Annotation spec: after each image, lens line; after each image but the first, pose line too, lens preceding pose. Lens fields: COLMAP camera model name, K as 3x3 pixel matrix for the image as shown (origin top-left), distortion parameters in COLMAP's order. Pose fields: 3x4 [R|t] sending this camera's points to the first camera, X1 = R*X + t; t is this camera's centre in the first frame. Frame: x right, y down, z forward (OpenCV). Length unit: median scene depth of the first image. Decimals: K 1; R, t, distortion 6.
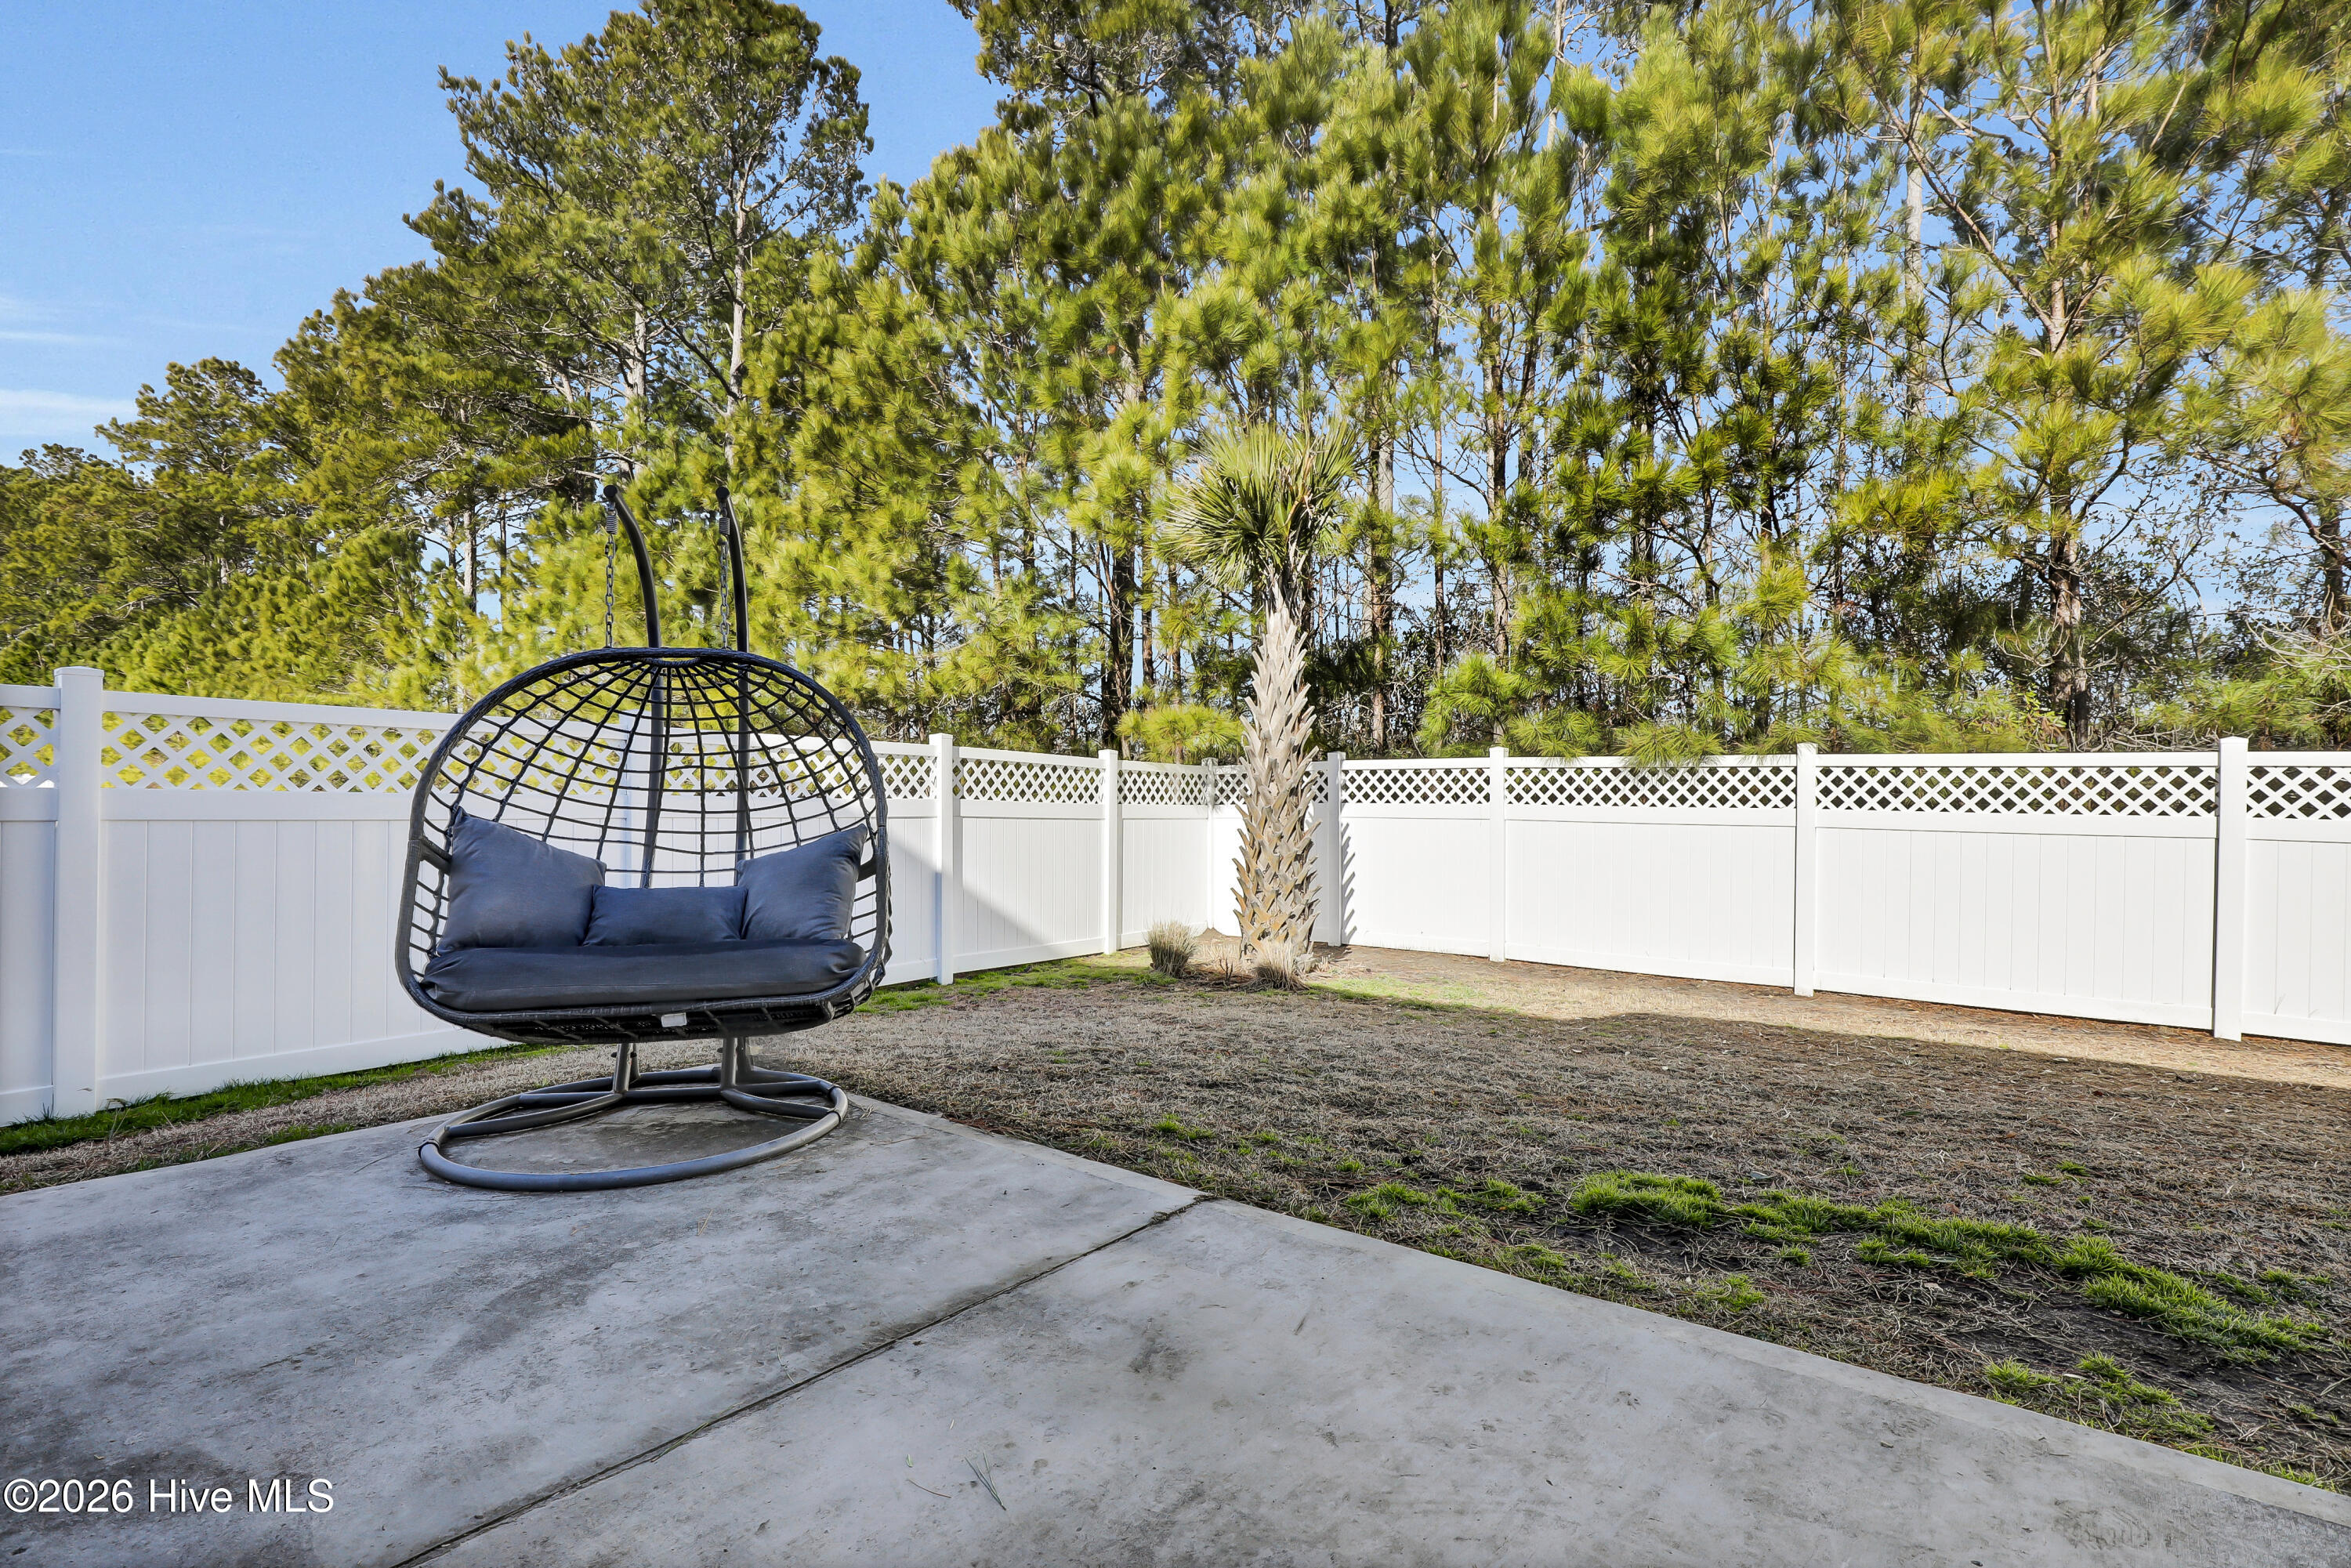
lens RADIAL K [[997.2, 0, 1178.8], [0, 997.2, 785.7], [0, 0, 1]] dist [-0.003998, -0.000210]
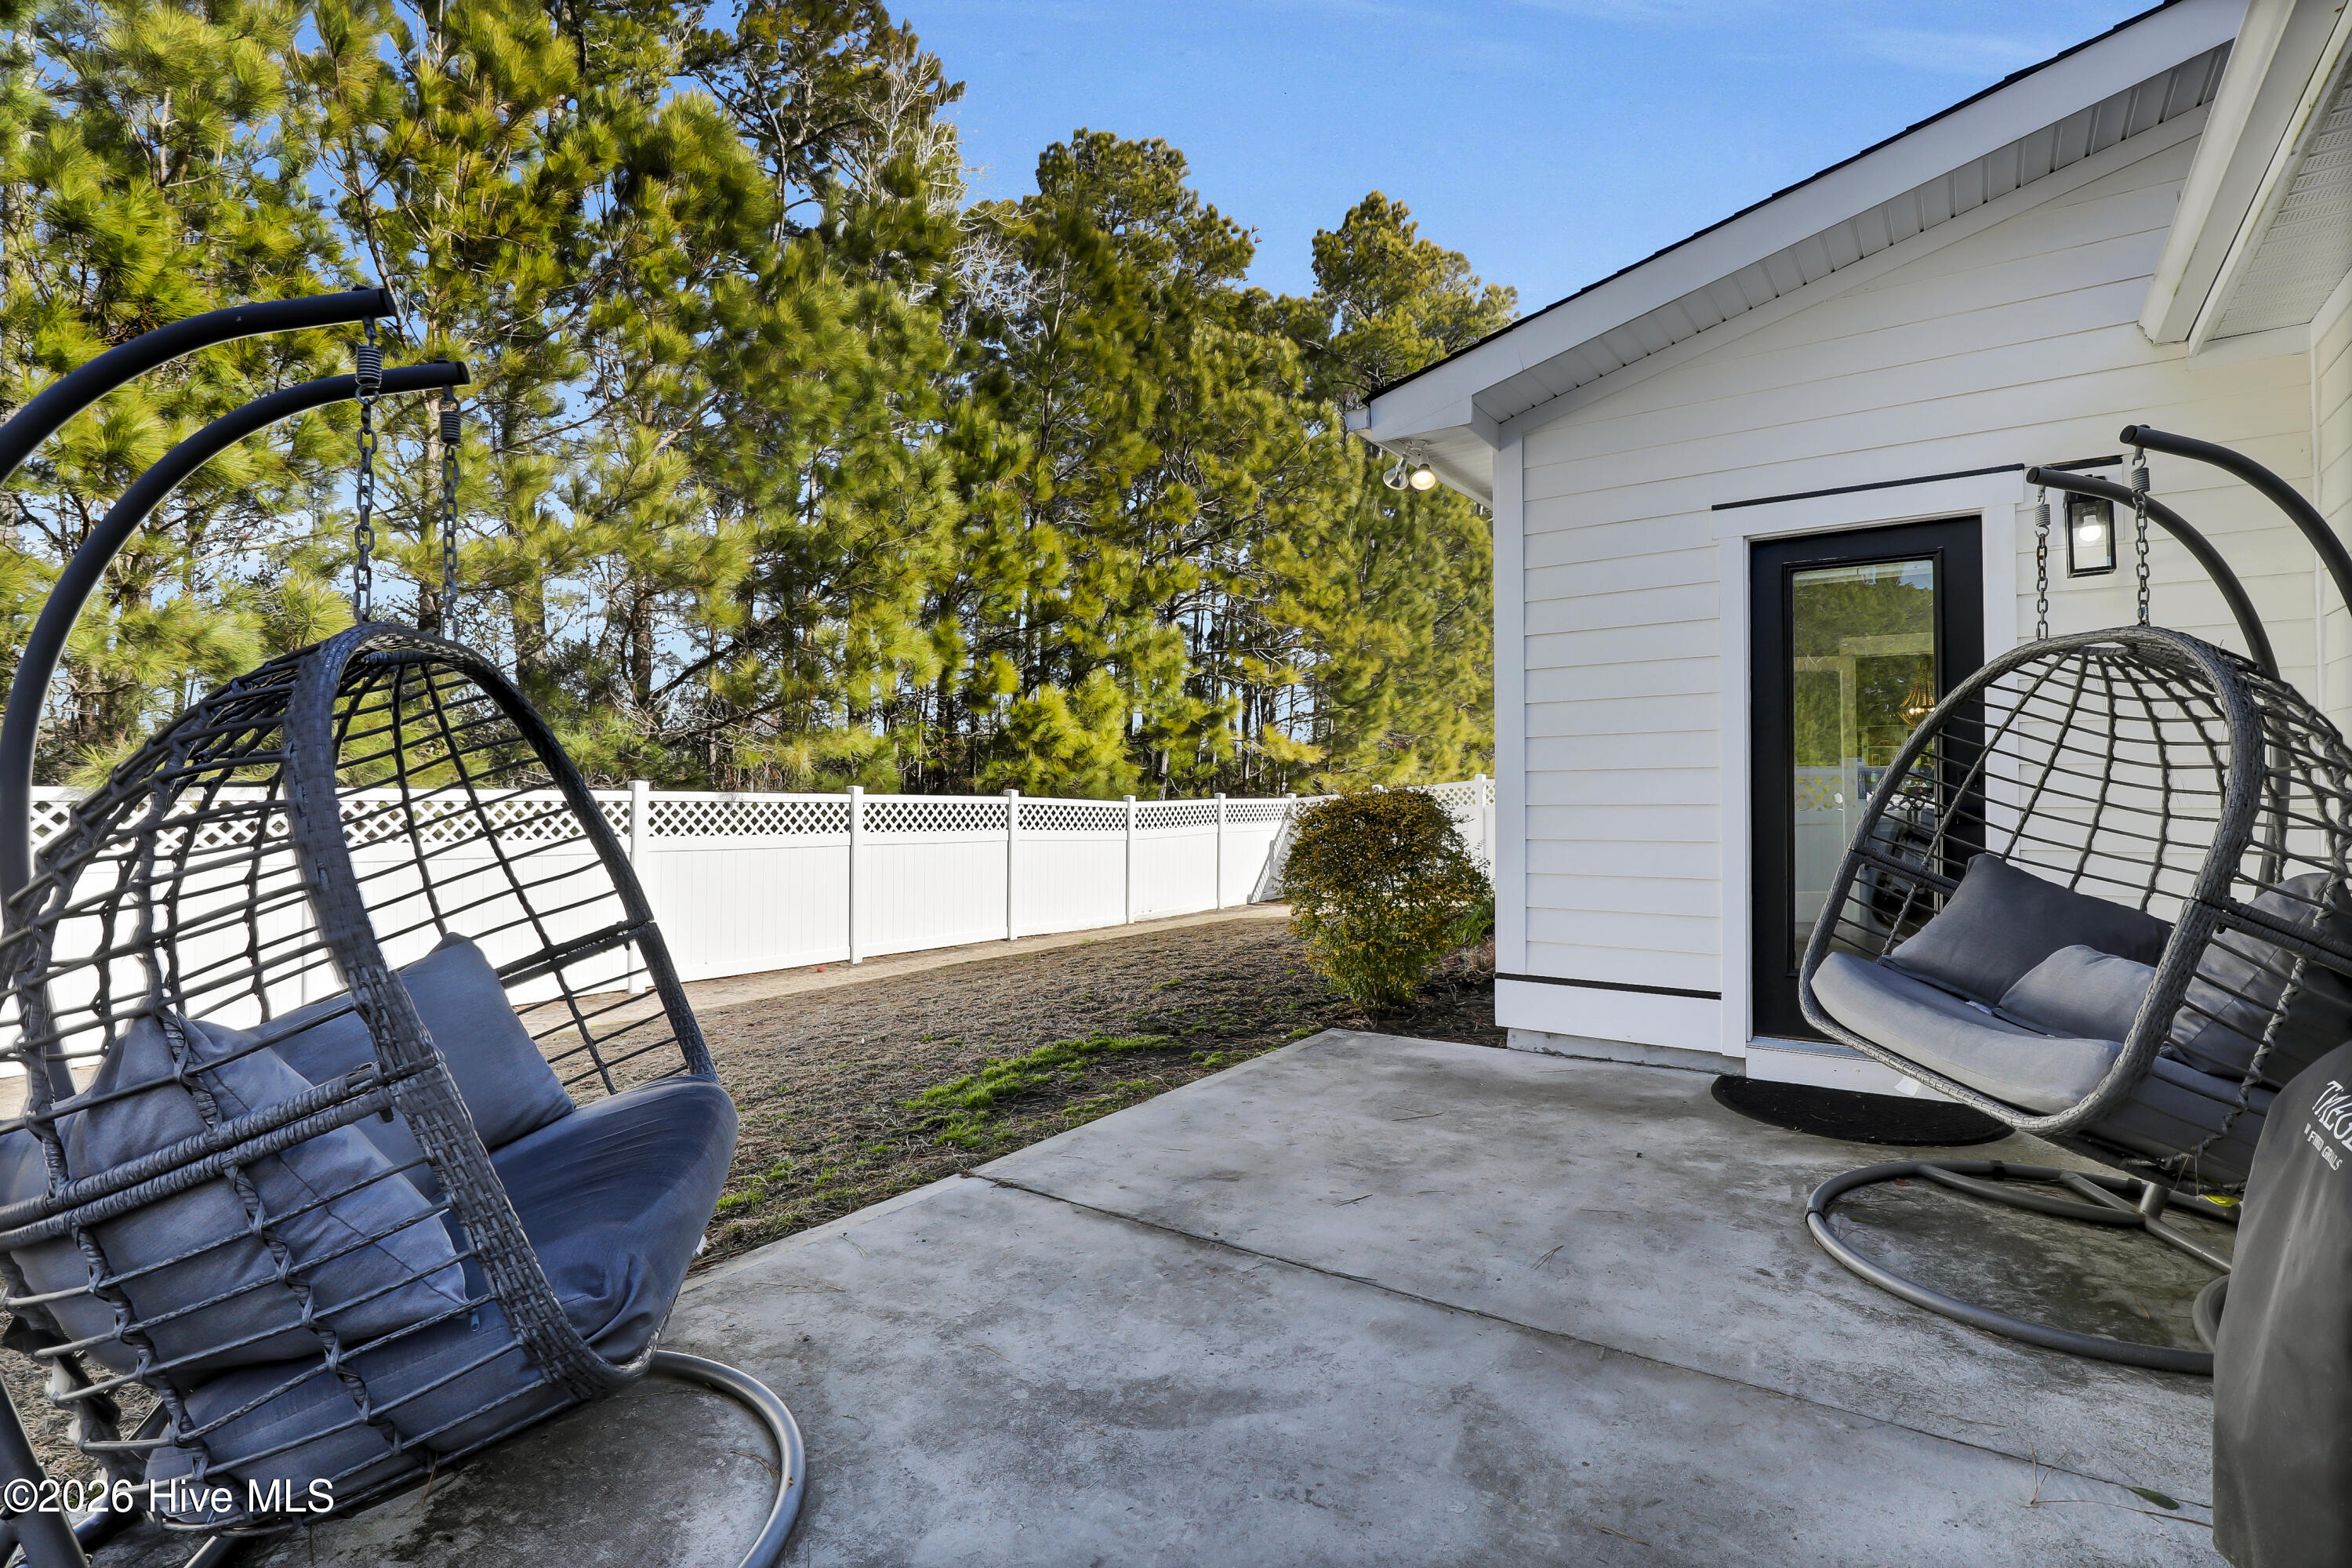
lens RADIAL K [[1101.0, 0, 1181.9], [0, 1101.0, 790.2], [0, 0, 1]] dist [-0.014987, -0.000423]
pose [[-0.017175, 0.017627, 0.999697, -1.314656], [0.005003, 0.999834, -0.017544, -0.010912], [-0.999840, 0.004700, -0.017261, 0.799603]]
